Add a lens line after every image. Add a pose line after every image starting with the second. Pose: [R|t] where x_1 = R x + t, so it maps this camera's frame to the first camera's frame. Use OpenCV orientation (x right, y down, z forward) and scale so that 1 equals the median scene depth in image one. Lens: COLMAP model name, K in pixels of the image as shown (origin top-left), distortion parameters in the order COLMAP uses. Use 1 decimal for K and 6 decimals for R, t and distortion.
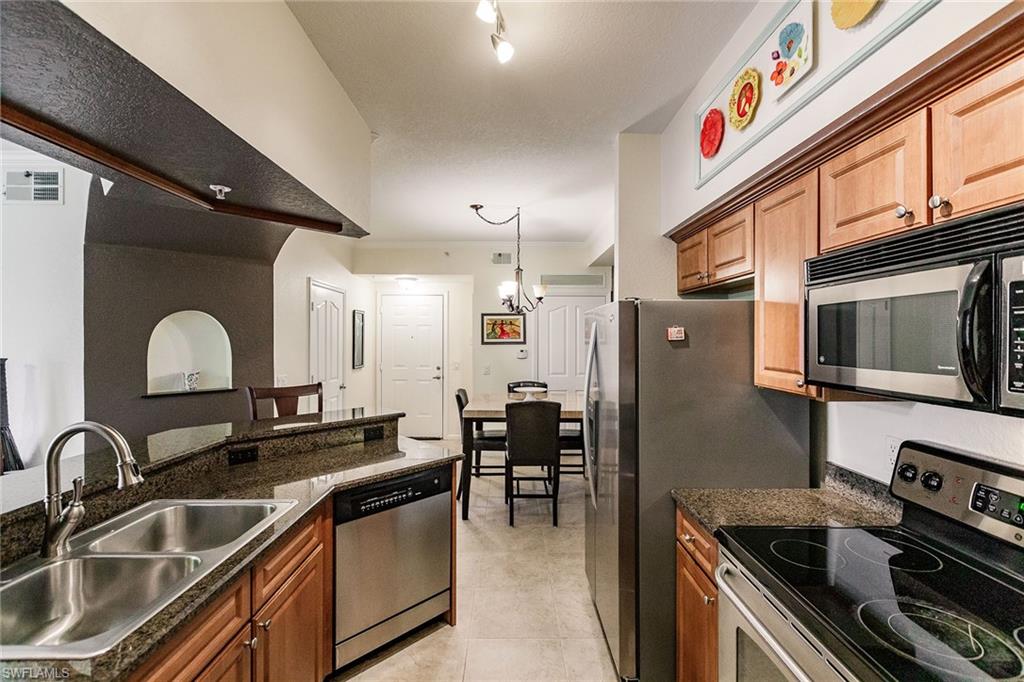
lens RADIAL K [[450.3, 0, 516.1], [0, 450.3, 340.7], [0, 0, 1]] dist [-0.000570, -0.000237]
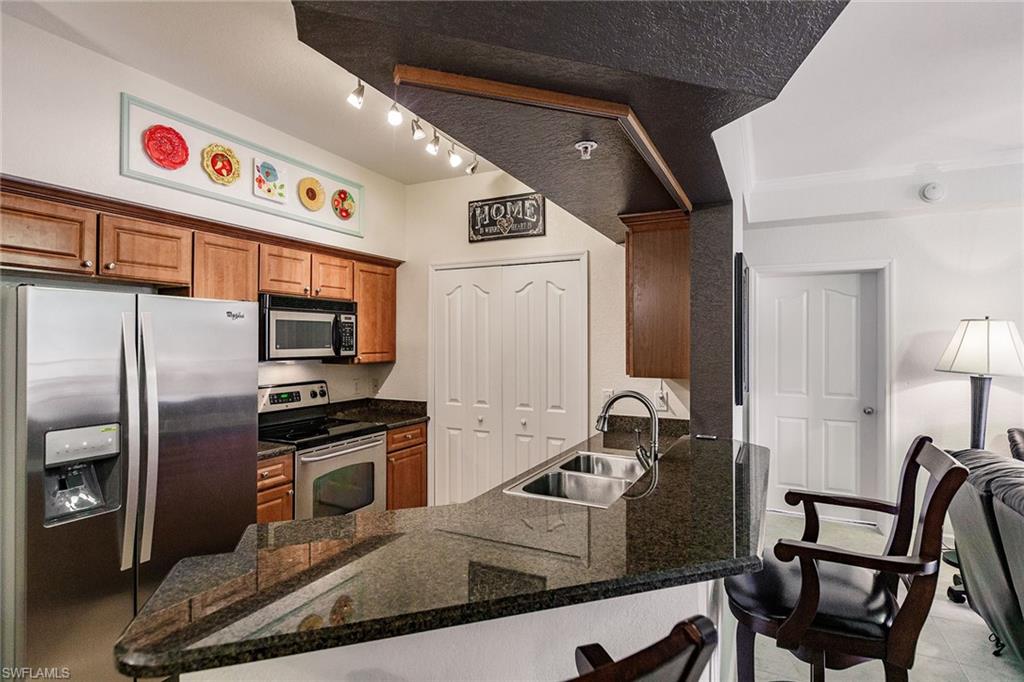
lens RADIAL K [[510.7, 0, 517.4], [0, 510.7, 338.5], [0, 0, 1]] dist [-0.000617, 0.000532]
pose [[-0.888194, -0.002742, 0.459461, -0.321416], [-0.001134, 0.999992, 0.003775, -0.000779], [-0.459467, 0.002832, -0.888190, 0.618688]]
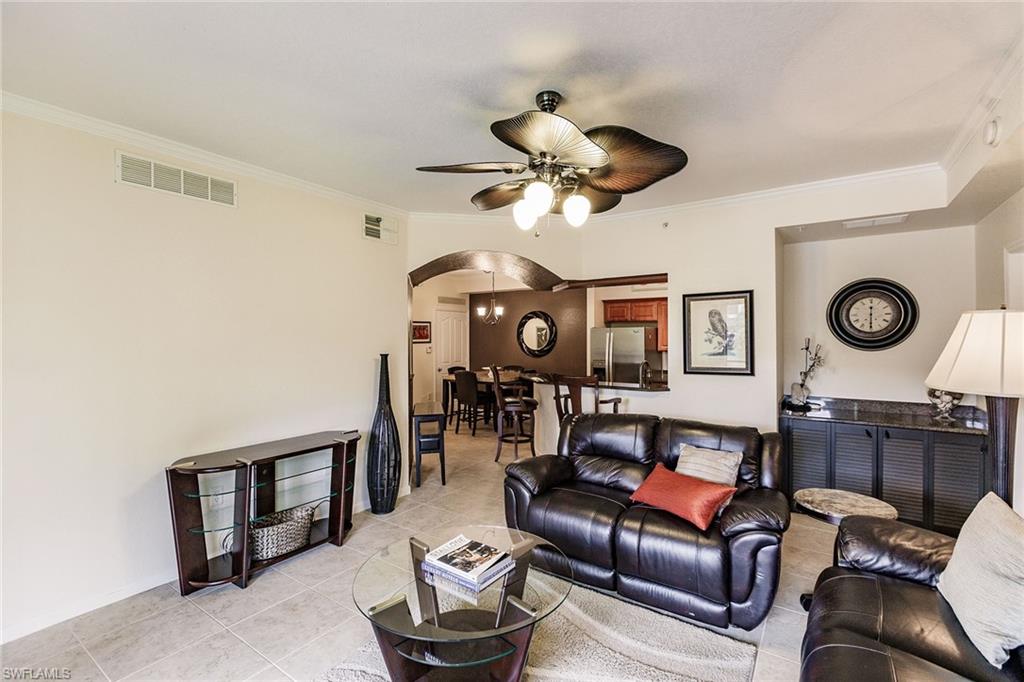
lens RADIAL K [[455.0, 0, 515.4], [0, 455.0, 337.1], [0, 0, 1]] dist [-0.001930, -0.000434]
pose [[0.579057, -0.001381, 0.815286, -1.065526], [0.009189, 0.999946, -0.004833, -0.001527], [-0.815235, 0.010291, 0.579038, -0.072762]]
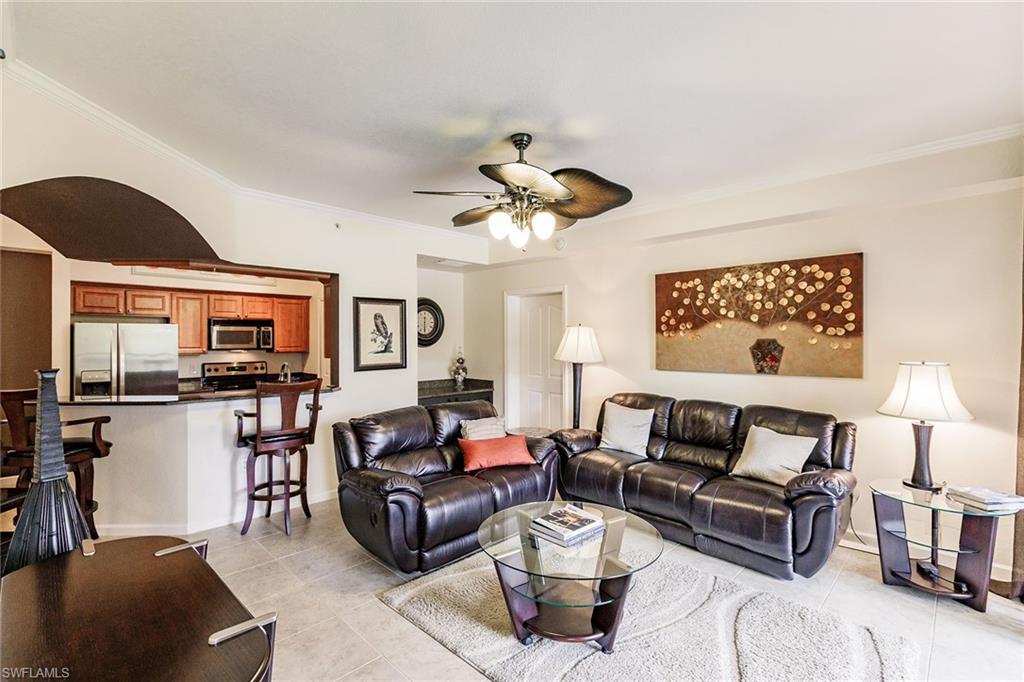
lens RADIAL K [[464.5, 0, 514.3], [0, 464.5, 338.9], [0, 0, 1]] dist [0.002051, 0.000289]
pose [[-0.705406, -0.001430, 0.708802, -1.066562], [0.003905, 0.999975, 0.005904, -0.003116], [-0.708793, 0.006933, -0.705383, 0.513825]]
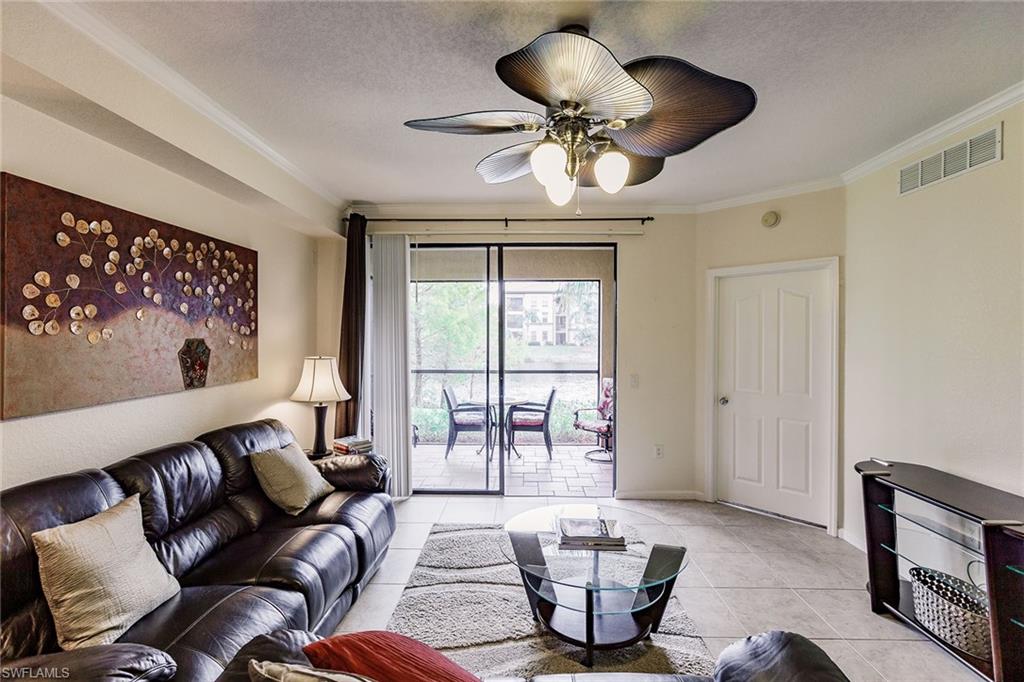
lens RADIAL K [[459.8, 0, 516.8], [0, 459.8, 339.0], [0, 0, 1]] dist [-0.001727, -0.000428]
pose [[-0.040024, 0.005037, -0.999186, -0.366566], [-0.009669, 0.999939, 0.005429, -0.003187], [0.999152, 0.009878, -0.039973, 0.117738]]
